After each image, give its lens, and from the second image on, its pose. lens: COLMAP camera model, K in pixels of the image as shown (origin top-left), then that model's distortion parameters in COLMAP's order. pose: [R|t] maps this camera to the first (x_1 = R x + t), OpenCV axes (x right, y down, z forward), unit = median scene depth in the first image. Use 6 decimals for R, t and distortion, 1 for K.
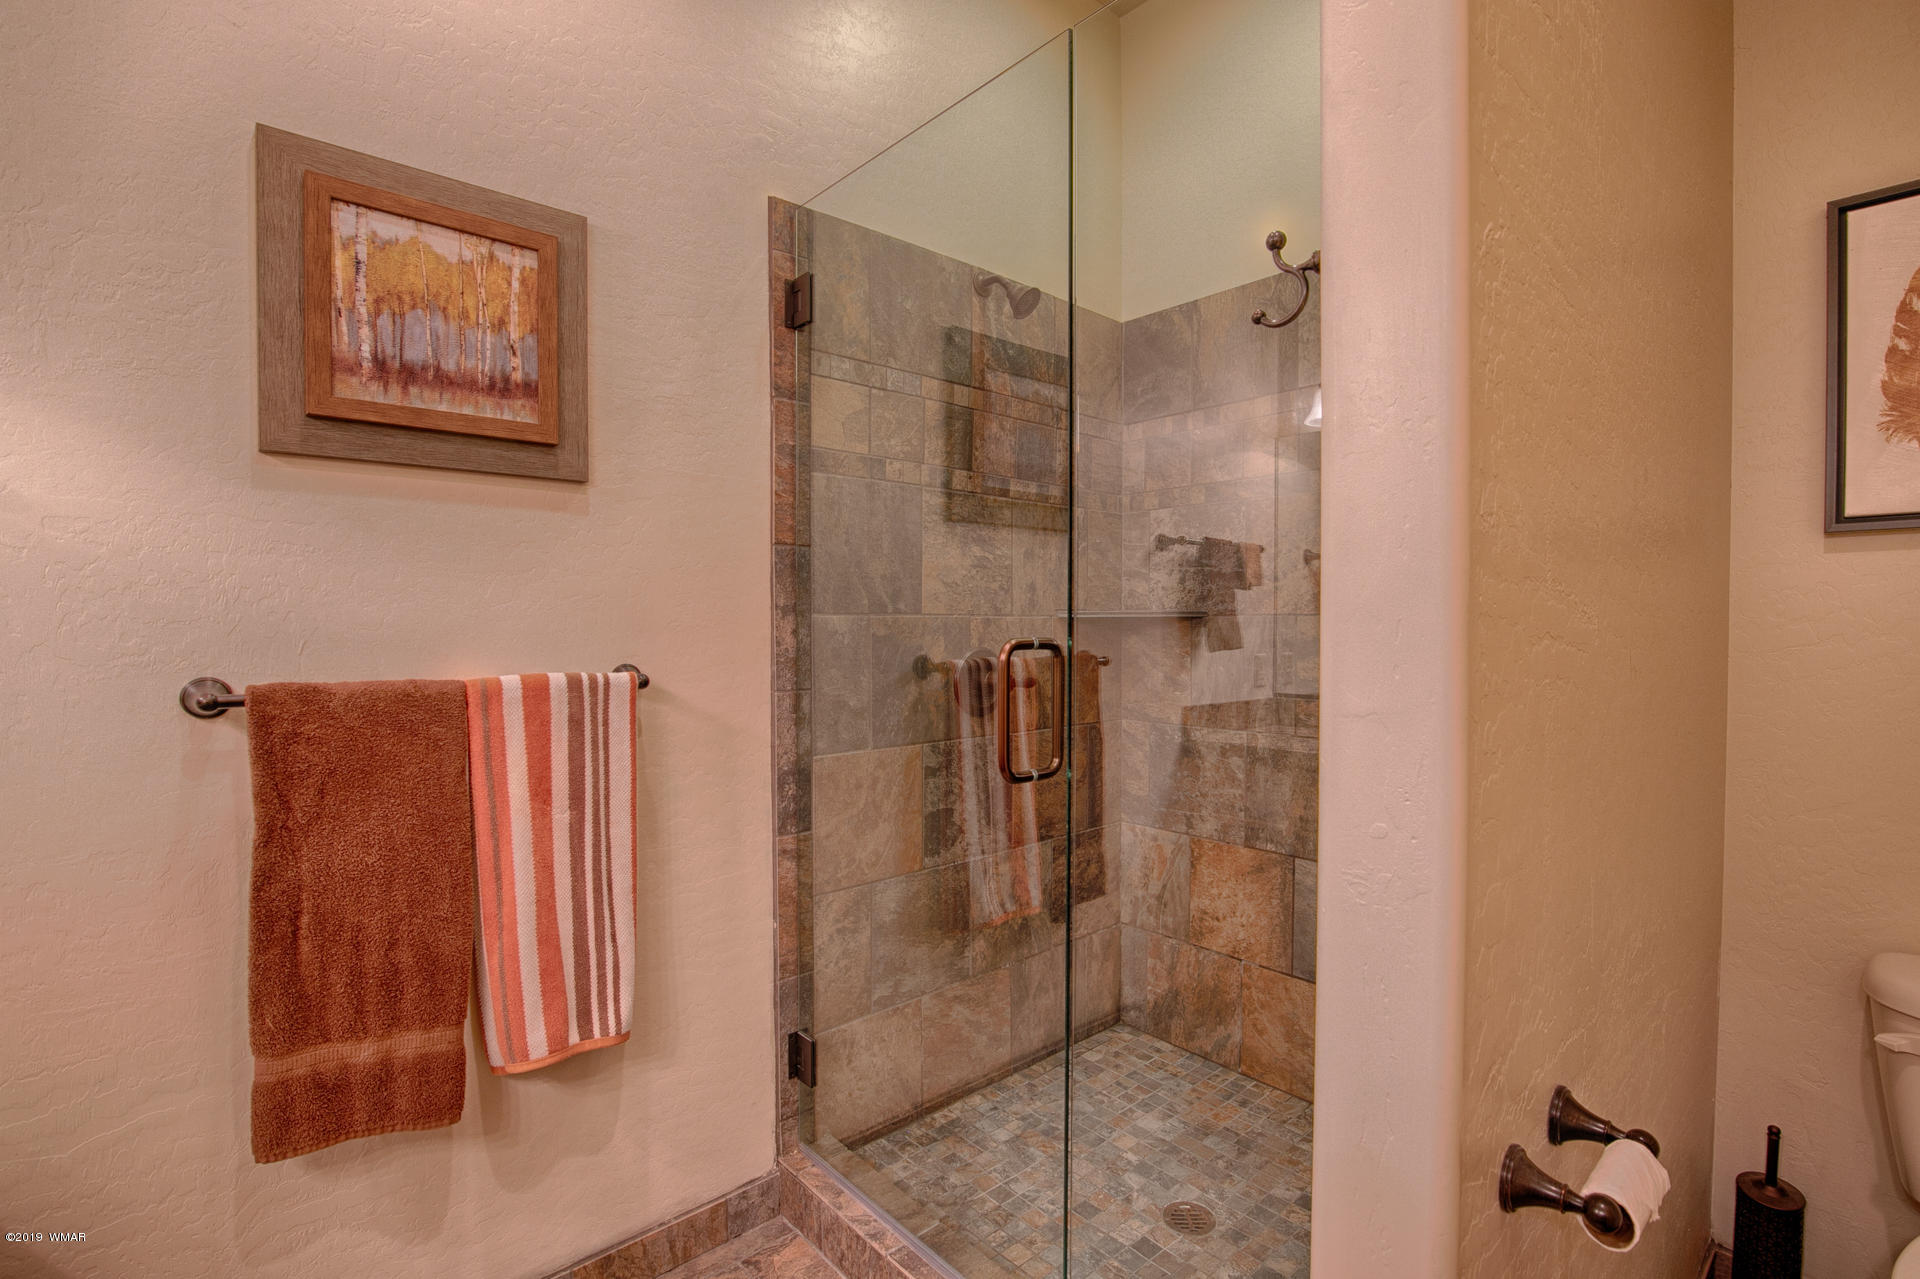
lens RADIAL K [[879.9, 0, 959.7], [0, 879.9, 643.0], [0, 0, 1]] dist [-0.021833, 0.000197]
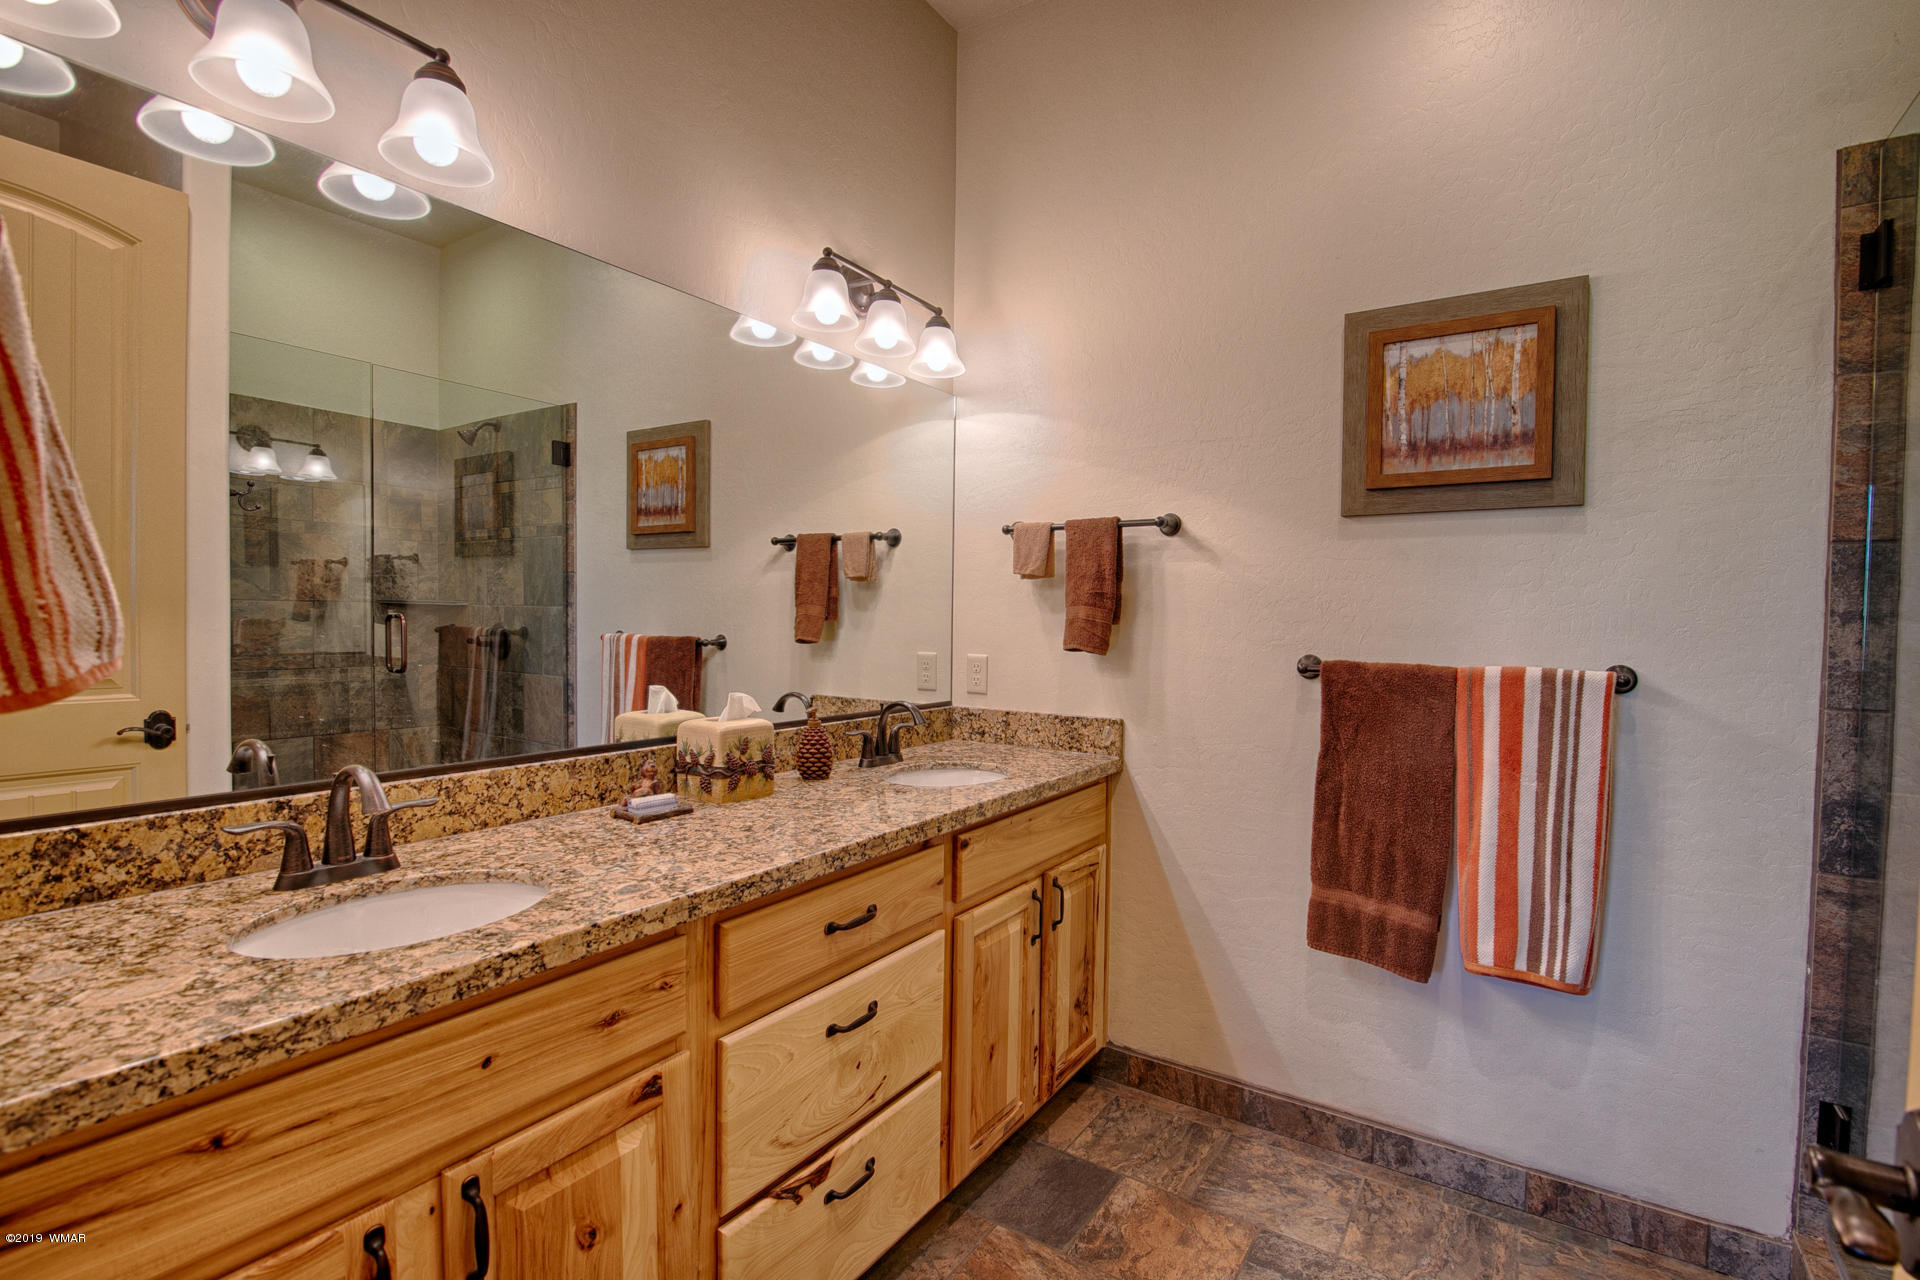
lens RADIAL K [[879.9, 0, 962.6], [0, 879.9, 646.3], [0, 0, 1]] dist [-0.021833, 0.000197]
pose [[0.251592, 0.033772, -0.967244, 0.525214], [-0.039127, 0.998929, 0.024701, 0.006489], [0.967042, 0.031631, 0.252644, -0.078792]]
